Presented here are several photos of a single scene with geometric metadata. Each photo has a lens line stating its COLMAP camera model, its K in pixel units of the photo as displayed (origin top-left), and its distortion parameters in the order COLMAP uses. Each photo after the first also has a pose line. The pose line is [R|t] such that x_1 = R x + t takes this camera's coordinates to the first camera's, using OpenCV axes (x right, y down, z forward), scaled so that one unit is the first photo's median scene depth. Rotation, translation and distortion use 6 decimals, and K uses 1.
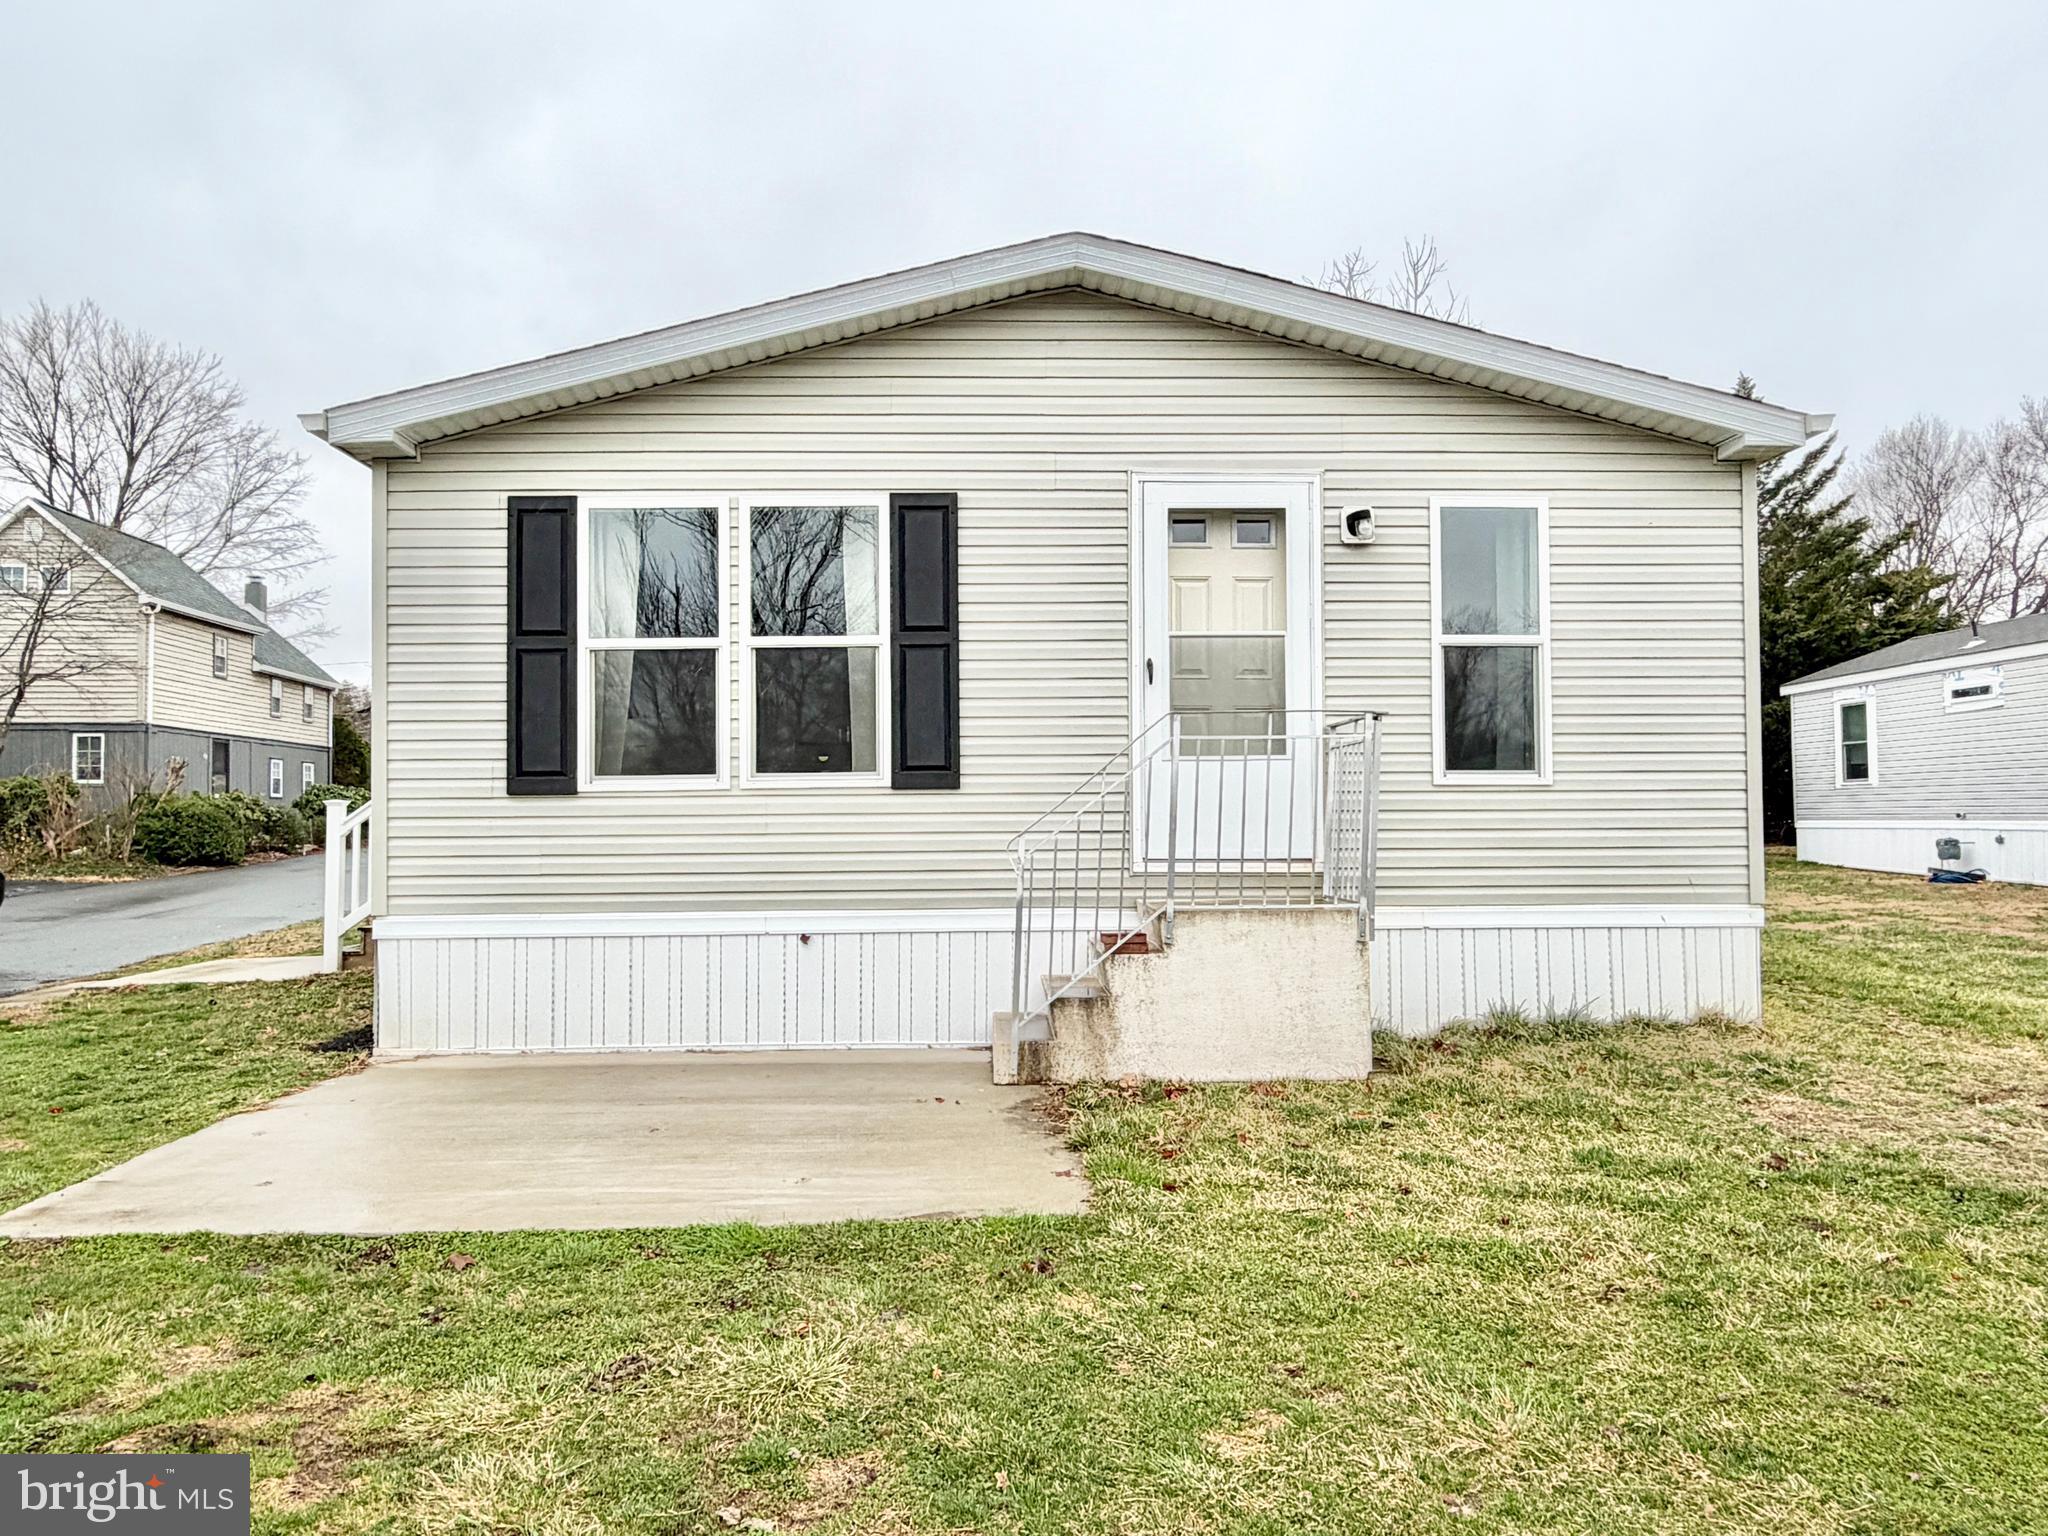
lens RADIAL K [[1443.4, 0, 1024.0], [0, 1443.4, 768.0], [0, 0, 1]] dist [0.000754, 0.000077]
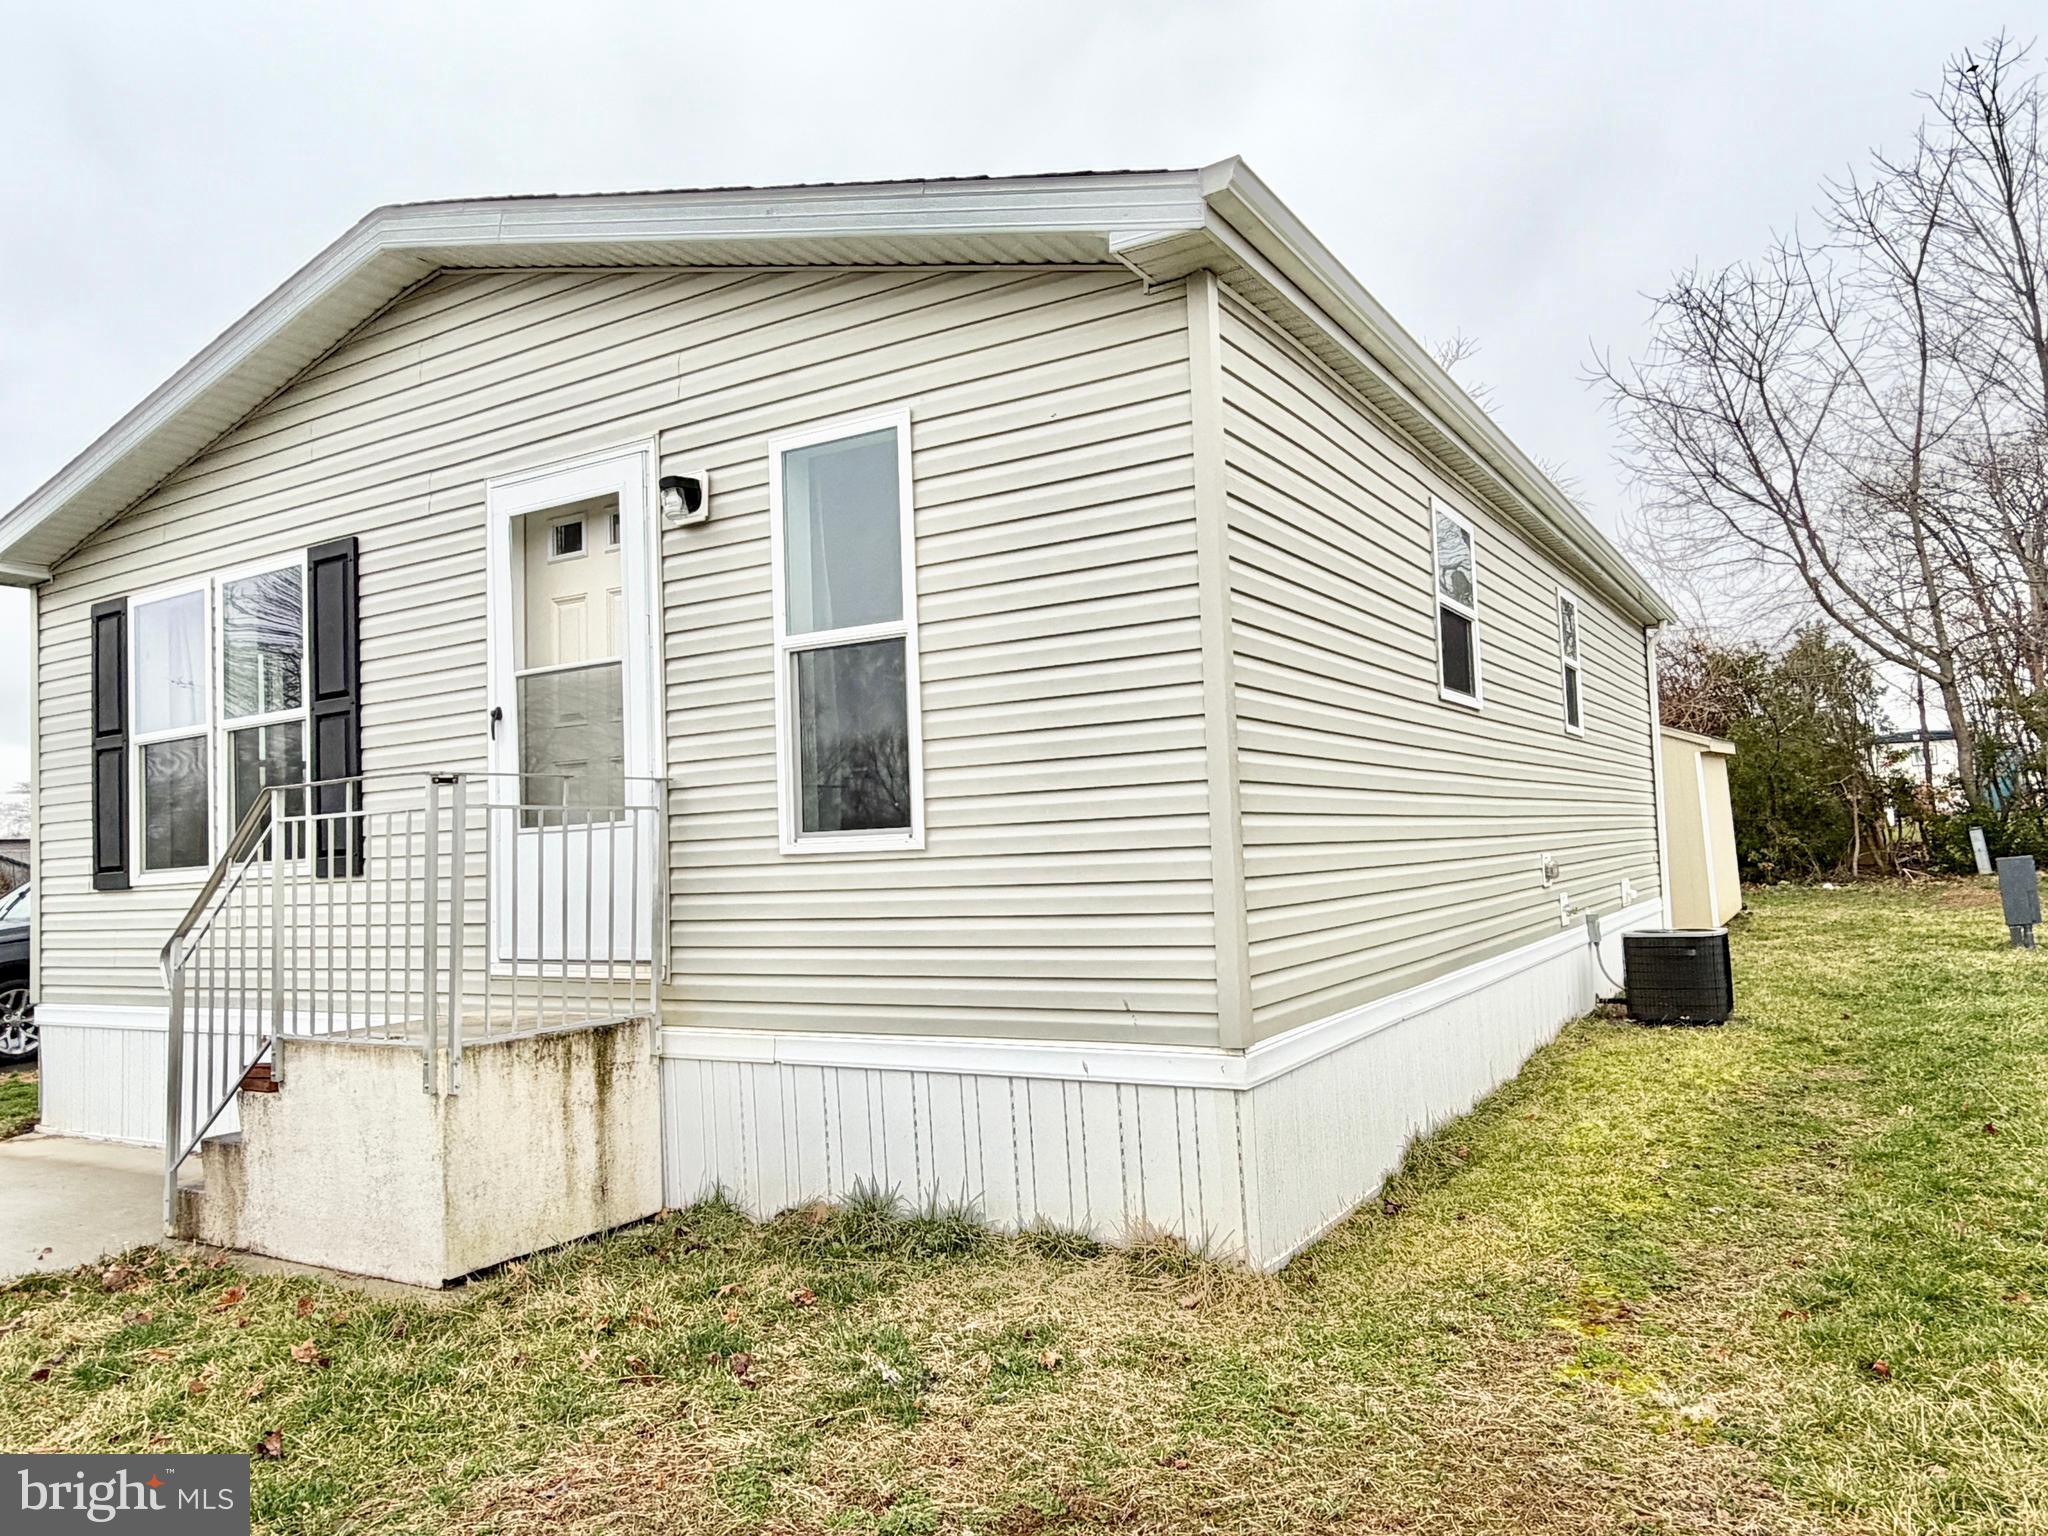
lens RADIAL K [[1418.5, 0, 1027.2], [0, 1418.5, 778.5], [0, 0, 1]] dist [-0.002648, -0.002683]
pose [[0.843394, -0.057010, -0.534263, 0.748264], [0.051919, 0.998349, -0.024572, -0.002237], [0.534782, -0.007015, 0.844961, 0.491781]]
